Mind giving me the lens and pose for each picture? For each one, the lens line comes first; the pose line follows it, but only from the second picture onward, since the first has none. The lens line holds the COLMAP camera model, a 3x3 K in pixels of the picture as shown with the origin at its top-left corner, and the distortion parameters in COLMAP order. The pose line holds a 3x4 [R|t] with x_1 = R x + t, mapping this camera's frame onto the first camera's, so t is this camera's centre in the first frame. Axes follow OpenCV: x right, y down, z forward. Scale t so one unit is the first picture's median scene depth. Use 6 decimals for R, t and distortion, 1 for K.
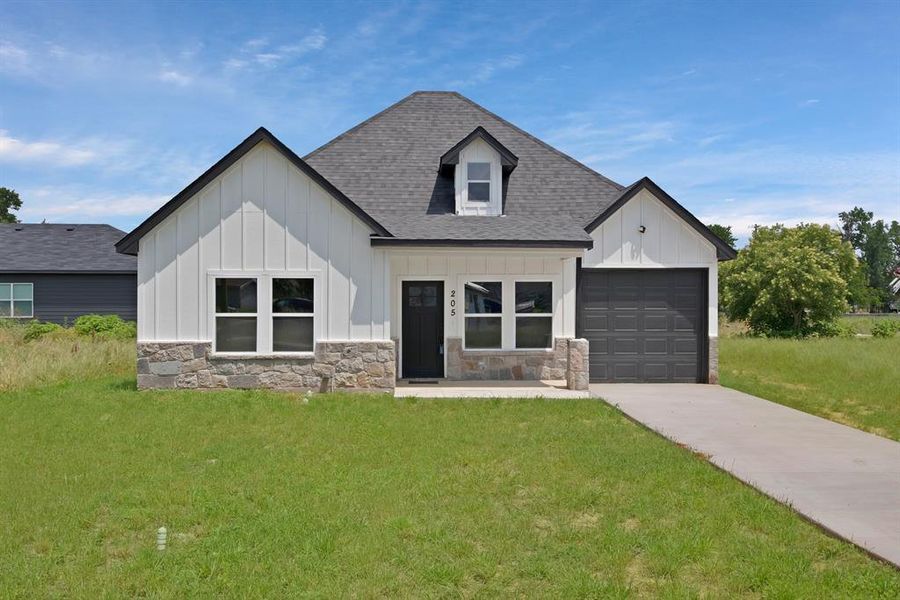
lens RADIAL K [[872.9, 0, 450.0], [0, 872.9, 300.0], [0, 0, 1]] dist [-0.001939, 0.019600]
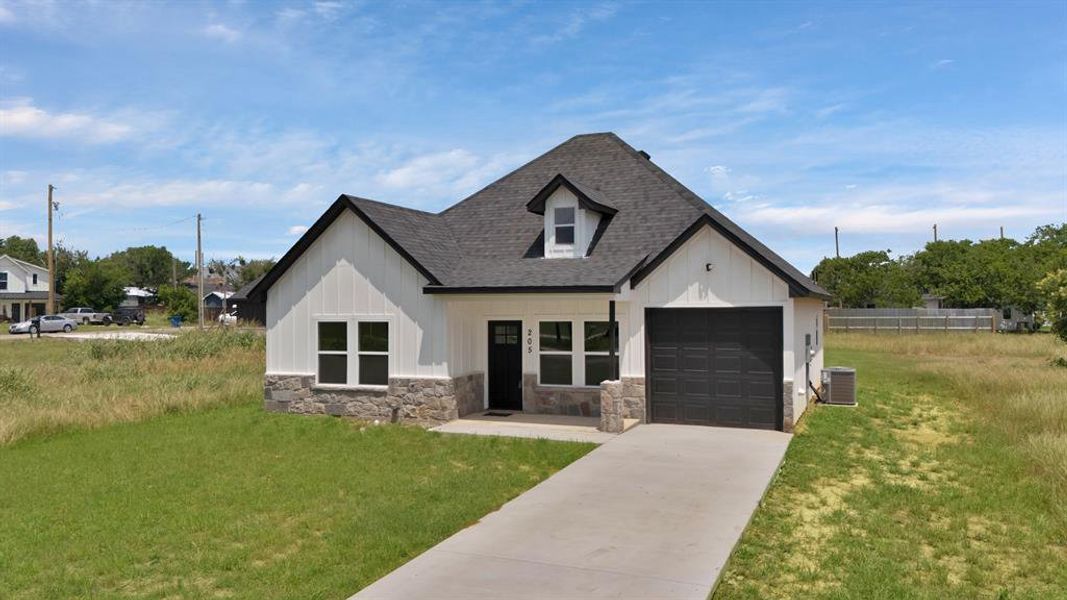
lens RADIAL K [[803.2, 0, 533.5], [0, 803.2, 300.0], [0, 0, 1]] dist [0.134136, -0.202165]
pose [[0.905340, -0.010564, -0.424555, 0.430285], [0.009039, 0.999943, -0.005605, -0.042003], [0.424590, 0.001237, 0.905385, 0.105539]]
